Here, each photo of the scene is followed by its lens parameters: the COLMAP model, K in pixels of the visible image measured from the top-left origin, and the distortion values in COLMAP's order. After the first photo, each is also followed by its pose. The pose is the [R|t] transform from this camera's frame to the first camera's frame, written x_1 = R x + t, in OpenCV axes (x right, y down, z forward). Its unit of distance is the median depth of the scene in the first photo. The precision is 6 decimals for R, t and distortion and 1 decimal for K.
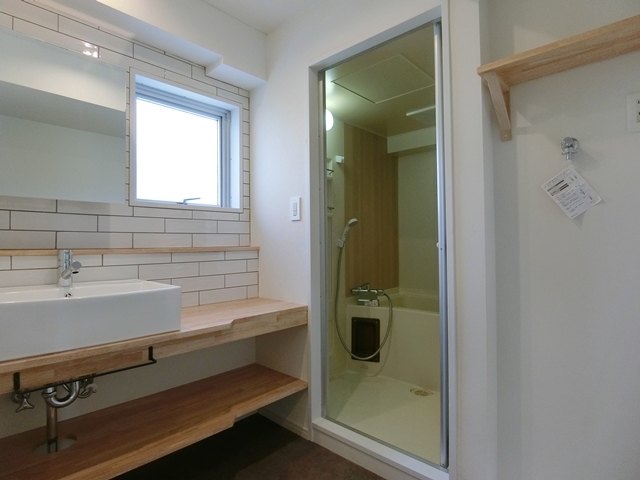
lens RADIAL K [[359.1, 0, 318.6], [0, 359.1, 238.6], [0, 0, 1]] dist [-0.023133, -0.007262]
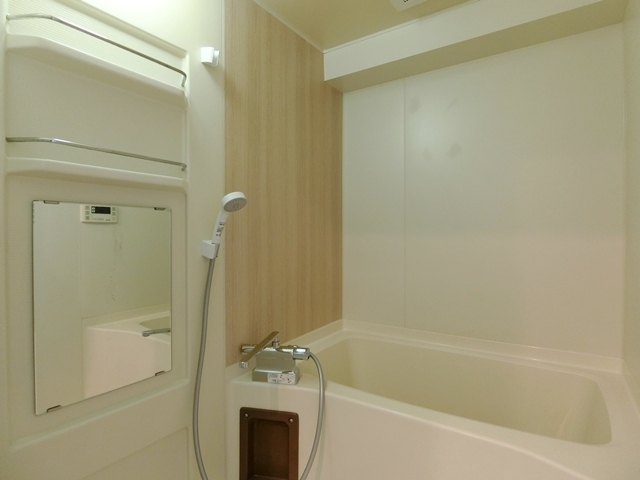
lens RADIAL K [[359.1, 0, 320.5], [0, 359.1, 239.0], [0, 0, 1]] dist [-0.023133, -0.007262]
pose [[0.988622, 0.006765, 0.150272, 0.125478], [-0.010498, 0.999655, 0.024059, -0.011066], [-0.150057, -0.025363, 0.988352, 0.537289]]
